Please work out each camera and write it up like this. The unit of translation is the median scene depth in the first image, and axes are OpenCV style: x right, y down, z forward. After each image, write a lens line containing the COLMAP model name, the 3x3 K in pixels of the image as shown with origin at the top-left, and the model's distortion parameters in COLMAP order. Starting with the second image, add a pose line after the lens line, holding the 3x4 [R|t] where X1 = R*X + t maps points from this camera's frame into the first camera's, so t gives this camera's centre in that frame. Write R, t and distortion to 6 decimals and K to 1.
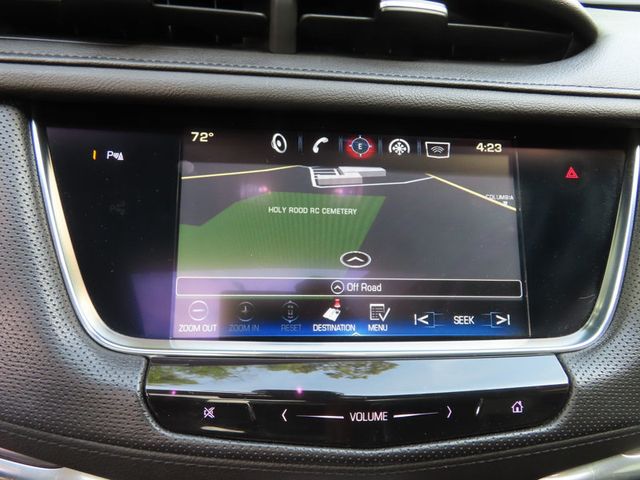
lens RADIAL K [[435.4, 0, 320.0], [0, 435.4, 240.0], [0, 0, 1]] dist [-0.004506, -0.003653]
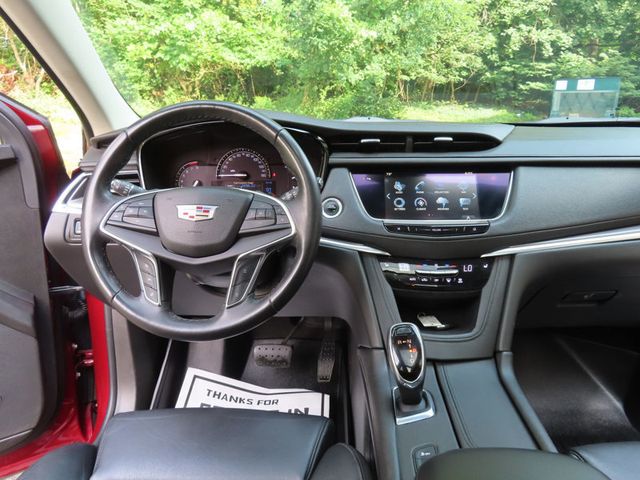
lens RADIAL K [[451.2, 0, 320.0], [0, 451.2, 240.0], [0, 0, 1]] dist [-0.012238, -0.002748]
pose [[0.986709, -0.038868, -0.157782, -0.289667], [0.002362, 0.974300, -0.225240, 1.337109], [0.162482, 0.221874, 0.961443, -3.052427]]
